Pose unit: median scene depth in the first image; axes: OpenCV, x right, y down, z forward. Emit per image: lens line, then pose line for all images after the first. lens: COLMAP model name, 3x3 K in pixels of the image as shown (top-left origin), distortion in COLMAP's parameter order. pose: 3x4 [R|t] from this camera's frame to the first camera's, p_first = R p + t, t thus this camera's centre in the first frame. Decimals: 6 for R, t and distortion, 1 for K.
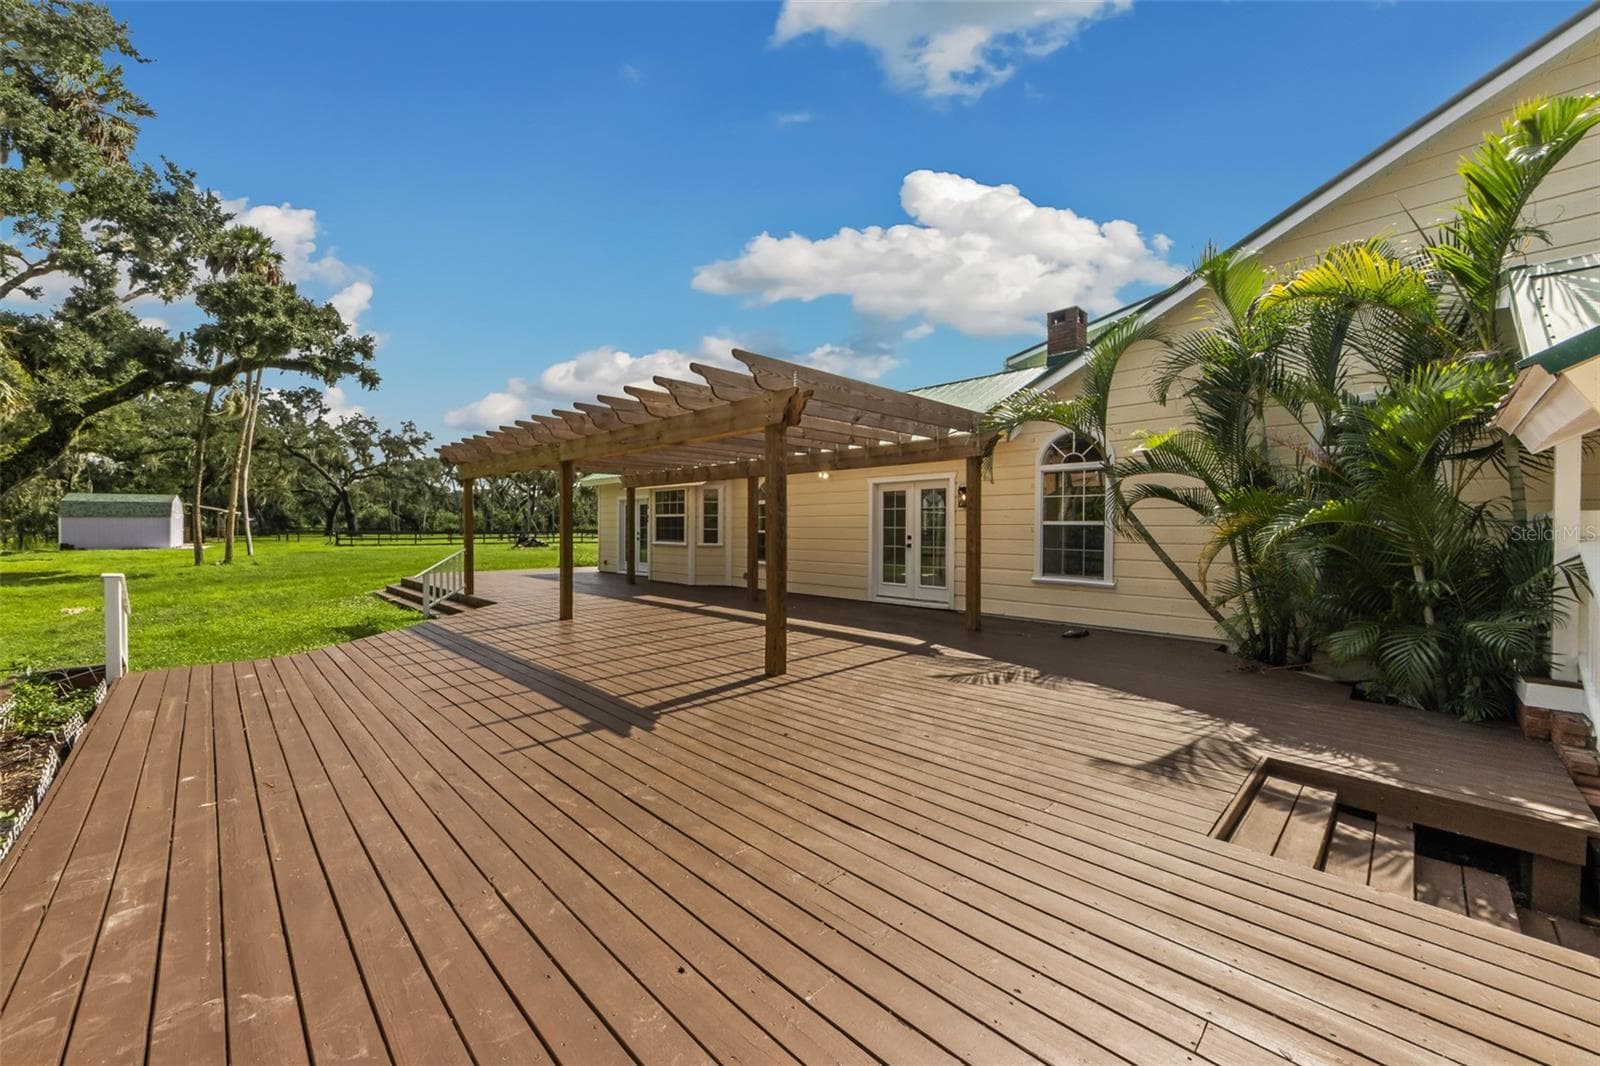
lens RADIAL K [[612.5, 0, 800.0], [0, 612.5, 533.0], [0, 0, 1]] dist [-0.031041, -0.000119]
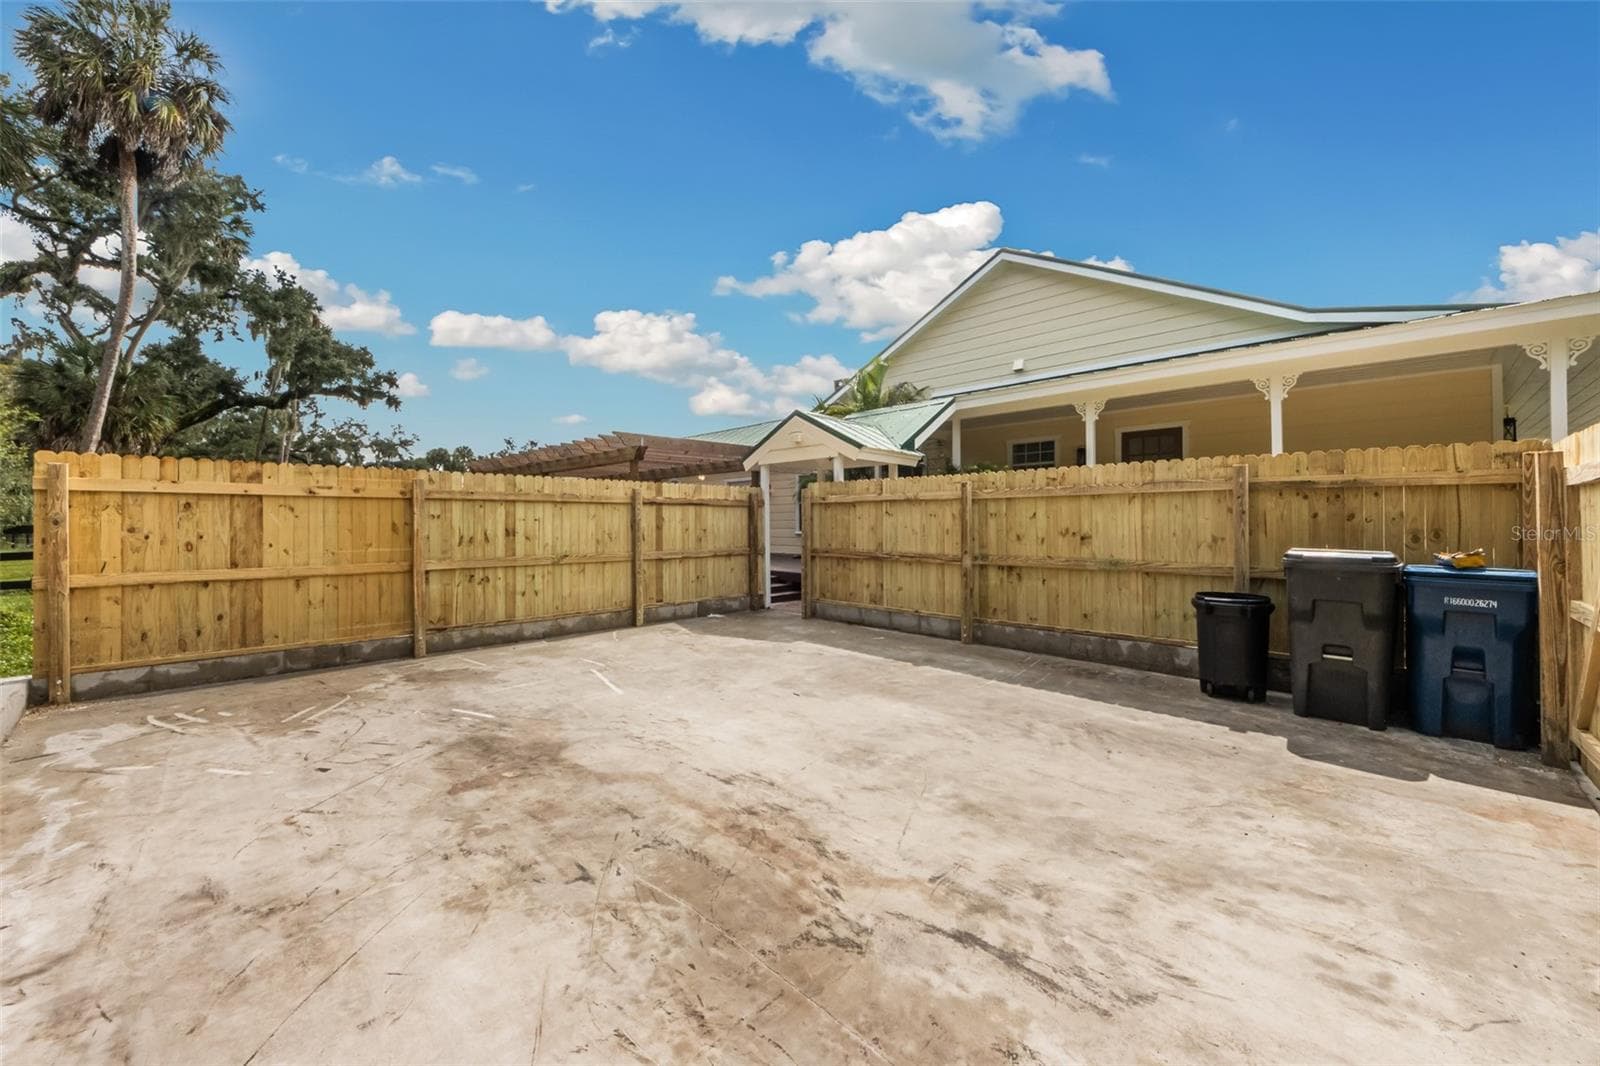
lens RADIAL K [[612.5, 0, 800.0], [0, 612.5, 533.0], [0, 0, 1]] dist [-0.031041, -0.000119]
pose [[0.999596, -0.006720, 0.027629, 0.124761], [0.006573, 0.999964, 0.005432, 0.024377], [-0.027665, -0.005248, 0.999603, -0.330001]]
